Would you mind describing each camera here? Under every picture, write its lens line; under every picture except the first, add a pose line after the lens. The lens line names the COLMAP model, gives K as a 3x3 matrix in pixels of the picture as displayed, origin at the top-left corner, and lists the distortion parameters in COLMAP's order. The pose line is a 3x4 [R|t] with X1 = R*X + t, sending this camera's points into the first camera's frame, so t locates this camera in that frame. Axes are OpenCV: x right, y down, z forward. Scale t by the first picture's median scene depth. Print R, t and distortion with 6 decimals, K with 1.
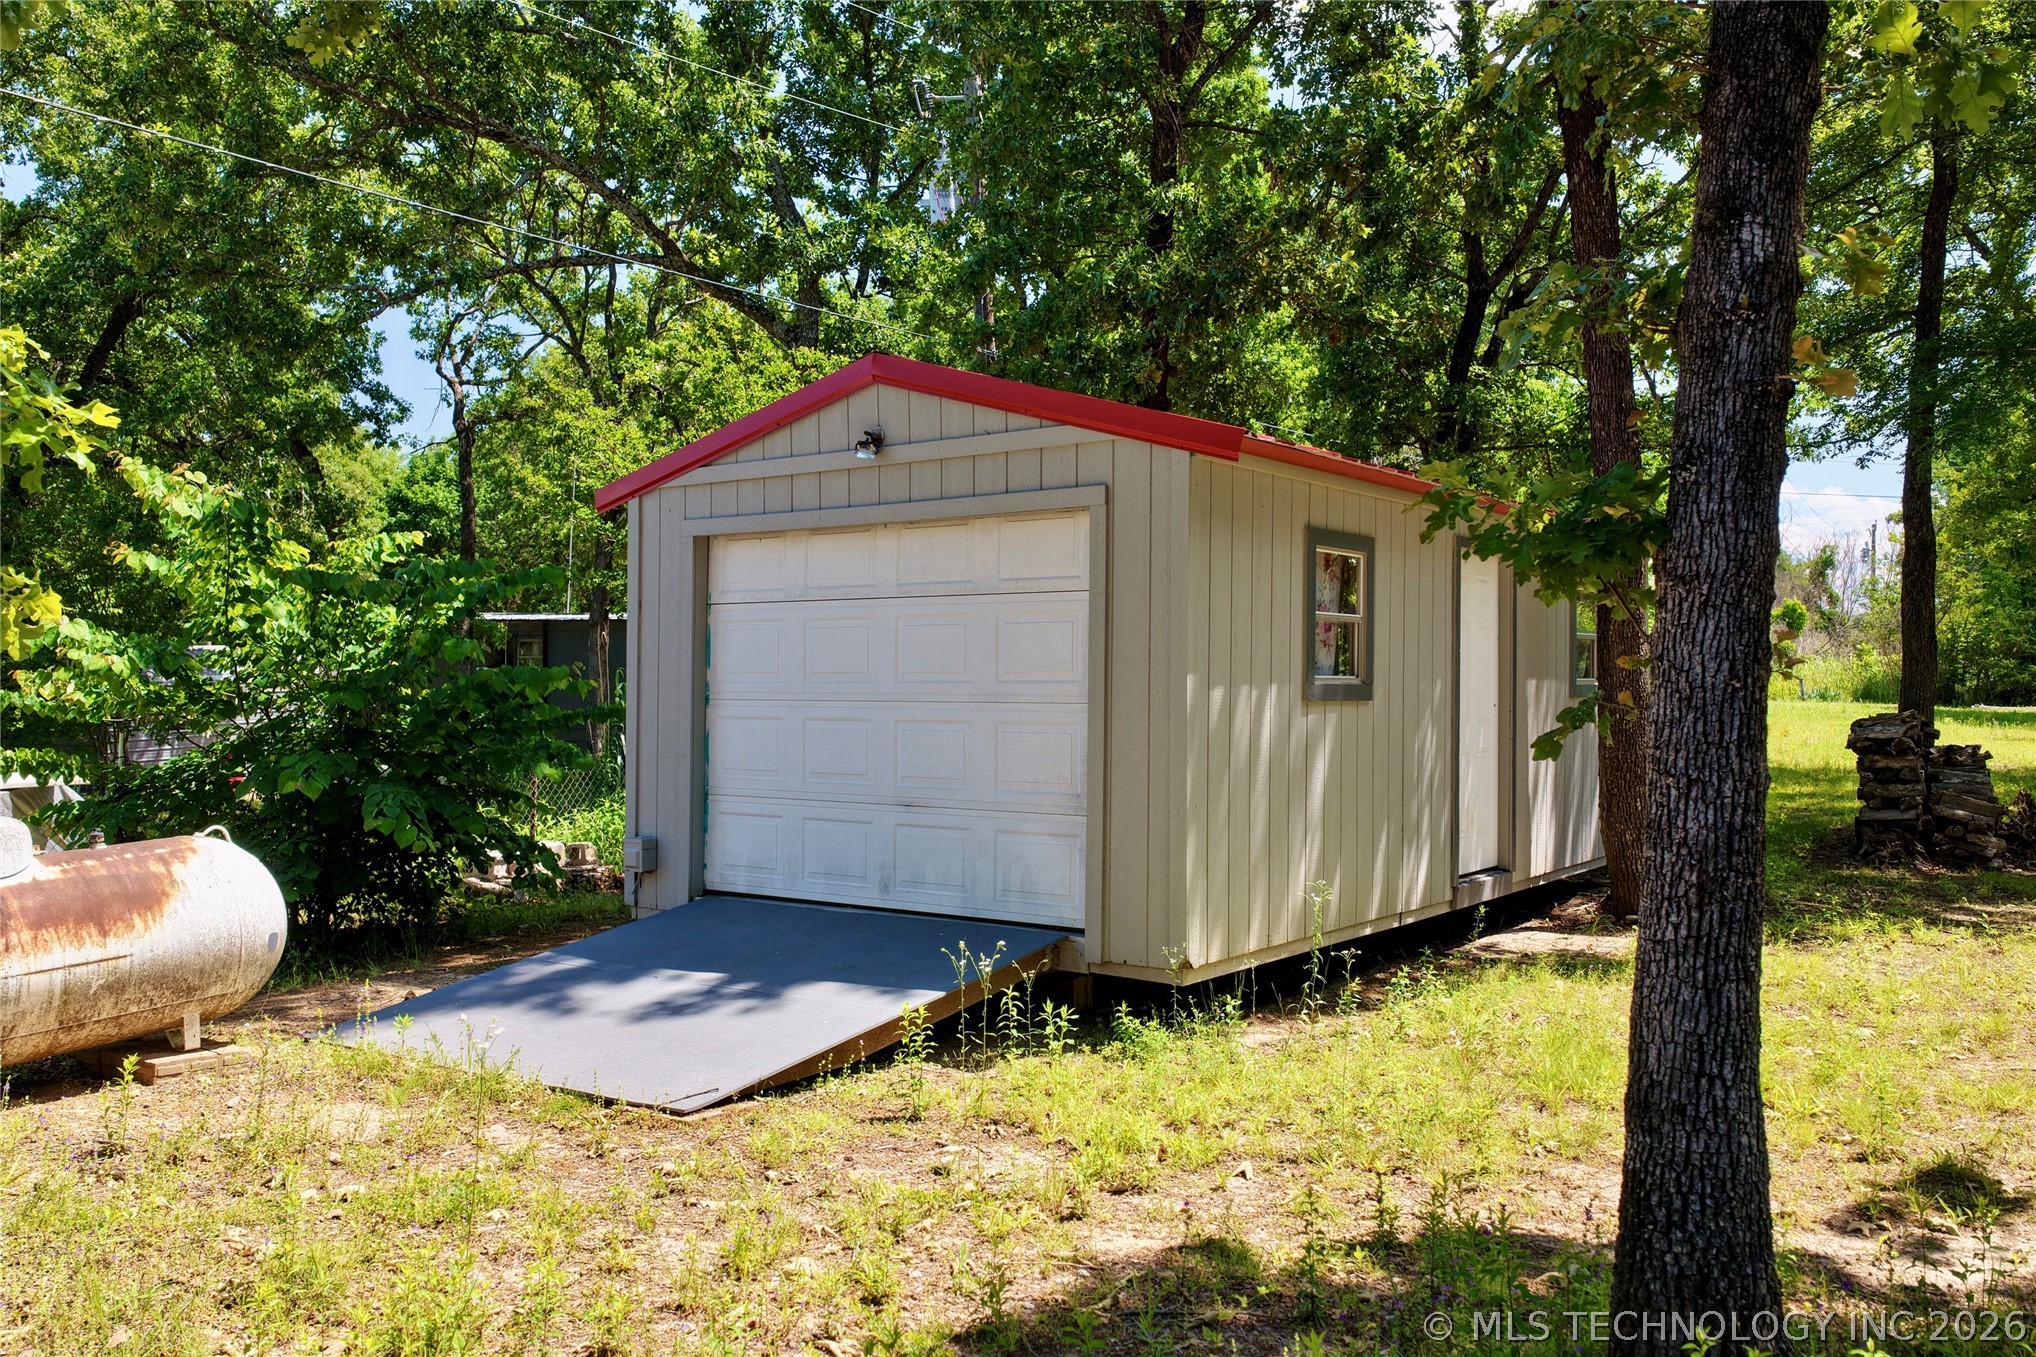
lens RADIAL K [[1688.8, 0, 1017.5], [0, 1688.8, 678.6], [0, 0, 1]] dist [-0.003659, 0.028686]
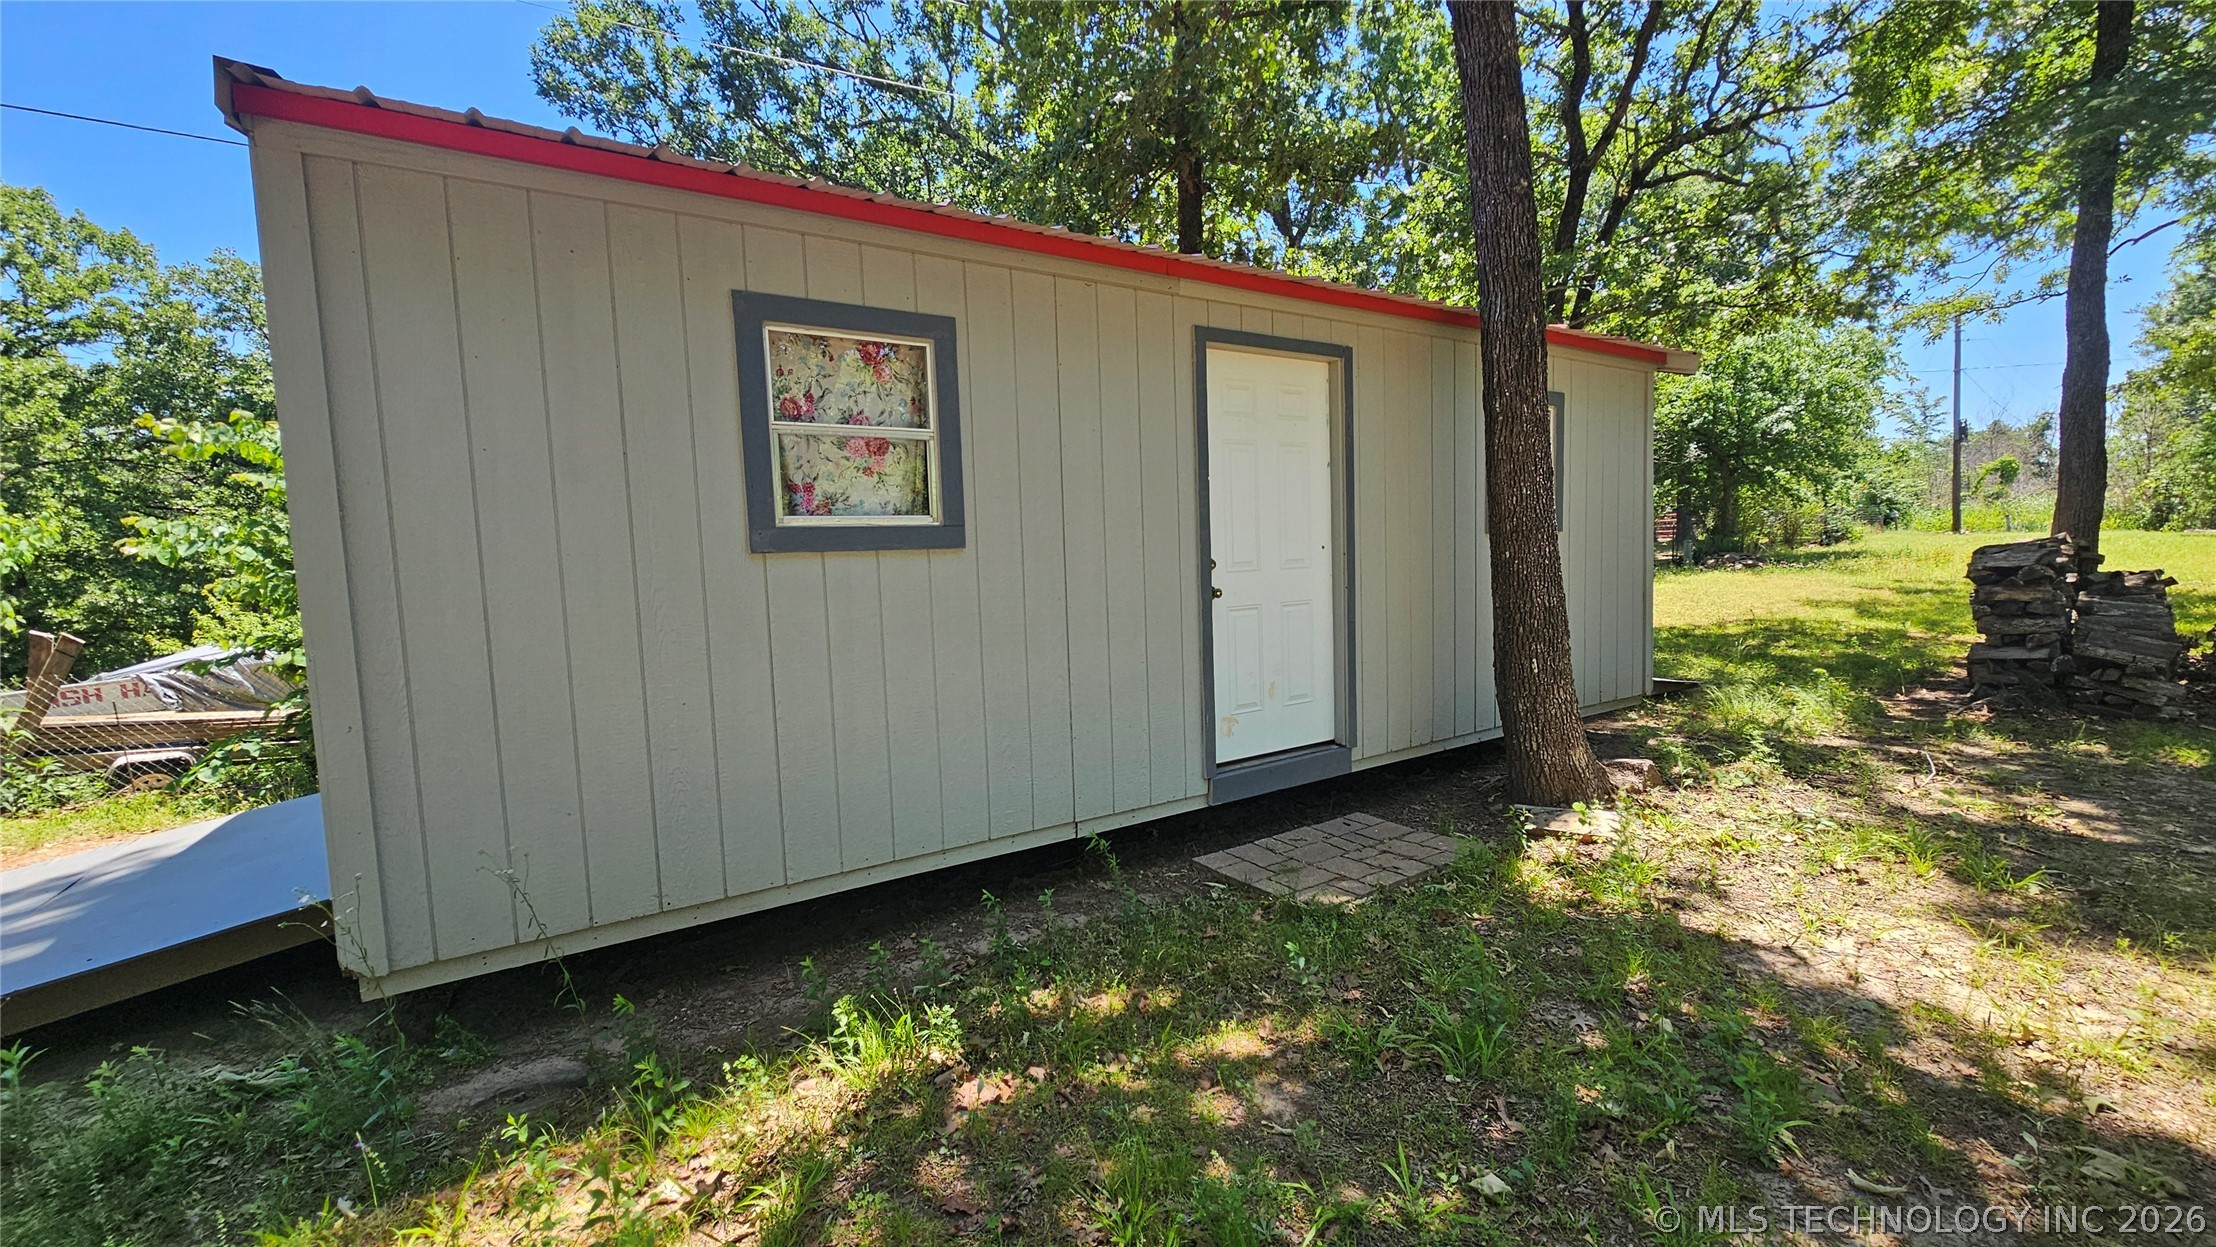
lens RADIAL K [[904.4, 0, 1112.2], [0, 904.4, 628.2], [0, 0, 1]] dist [0.009986, -0.000984]
pose [[0.934082, -0.010041, -0.356917, 0.374783], [0.040515, 0.996129, 0.078008, 0.017556], [0.354752, -0.087327, 0.930873, 0.595454]]
